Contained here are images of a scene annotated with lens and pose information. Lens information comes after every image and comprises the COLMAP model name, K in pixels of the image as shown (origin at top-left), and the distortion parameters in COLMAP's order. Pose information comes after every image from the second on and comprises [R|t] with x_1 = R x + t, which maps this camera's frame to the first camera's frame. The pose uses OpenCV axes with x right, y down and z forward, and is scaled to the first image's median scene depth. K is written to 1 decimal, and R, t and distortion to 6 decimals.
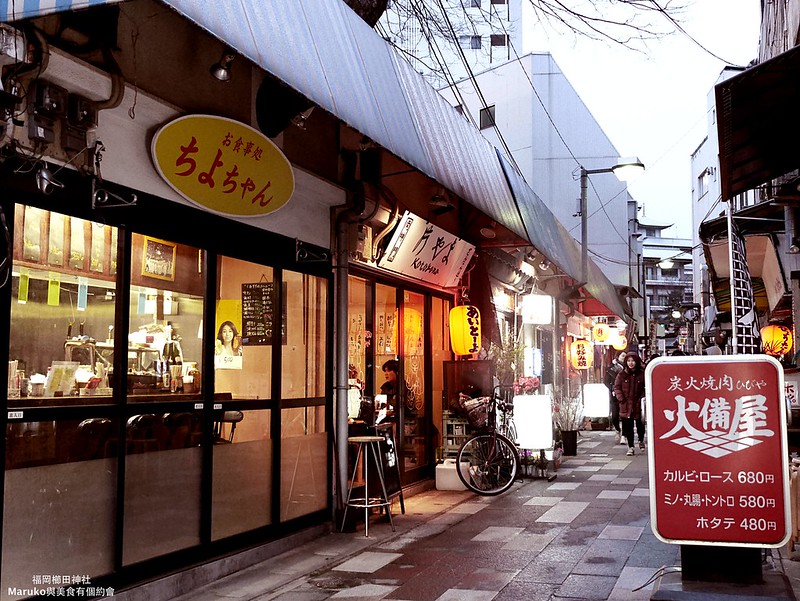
lens RADIAL K [[930.3, 0, 400.0], [0, 930.3, 300.5], [0, 0, 1]] dist [-0.012643, -0.018509]
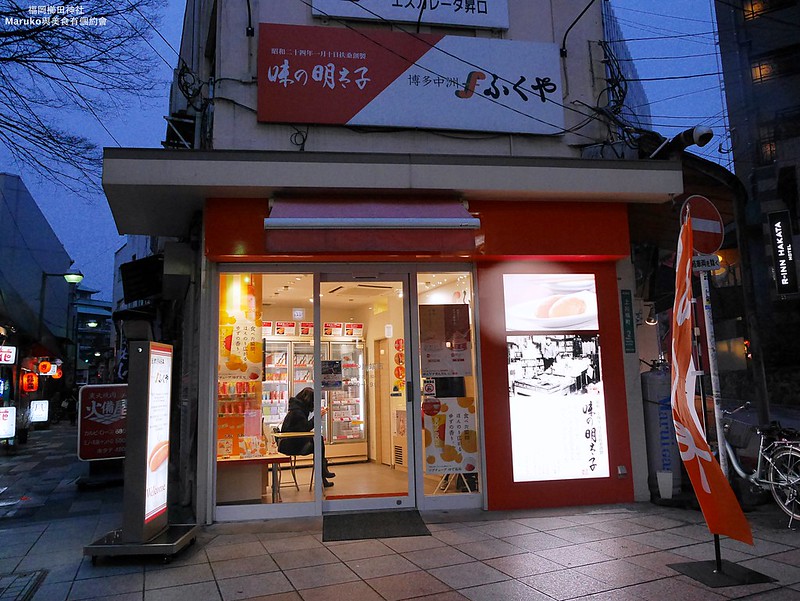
lens RADIAL K [[606.9, 0, 400.0], [0, 606.9, 300.5], [0, 0, 1]] dist [-0.002977, -0.004494]
pose [[0.731868, 0.077087, 0.677072, -0.072943], [-0.029191, 0.996215, -0.081869, -0.018799], [-0.680821, 0.040153, 0.731349, -0.253175]]
